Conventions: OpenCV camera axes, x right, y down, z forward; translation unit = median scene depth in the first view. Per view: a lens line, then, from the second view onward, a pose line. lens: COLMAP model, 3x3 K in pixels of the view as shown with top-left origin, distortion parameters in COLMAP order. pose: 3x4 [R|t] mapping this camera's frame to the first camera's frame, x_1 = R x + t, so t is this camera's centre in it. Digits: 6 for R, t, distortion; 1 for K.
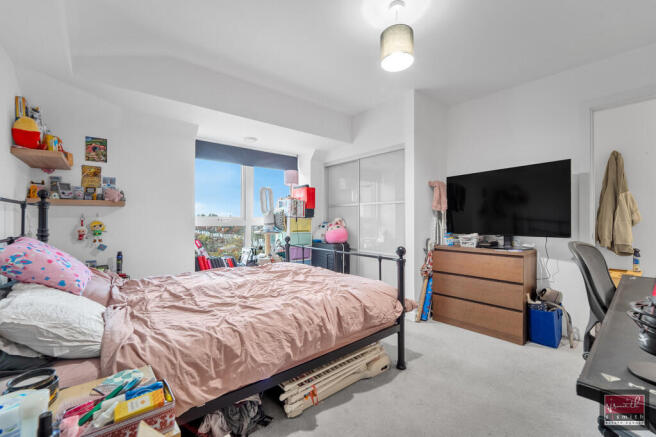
lens RADIAL K [[262.5, 0, 330.7], [0, 262.5, 219.5], [0, 0, 1]] dist [-0.020241, -0.002658]
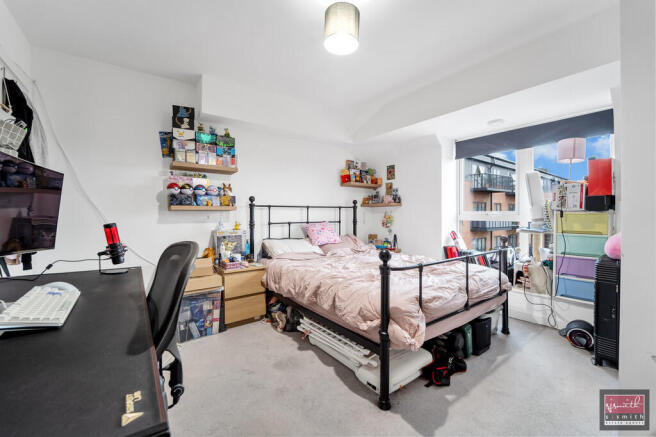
lens RADIAL K [[262.5, 0, 330.5], [0, 262.5, 216.0], [0, 0, 1]] dist [-0.020241, -0.002658]
pose [[-0.038288, 0.003780, -0.999260, 0.809957], [-0.001507, 0.999991, 0.003840, 0.004004], [0.999266, 0.001653, -0.038282, 0.681542]]
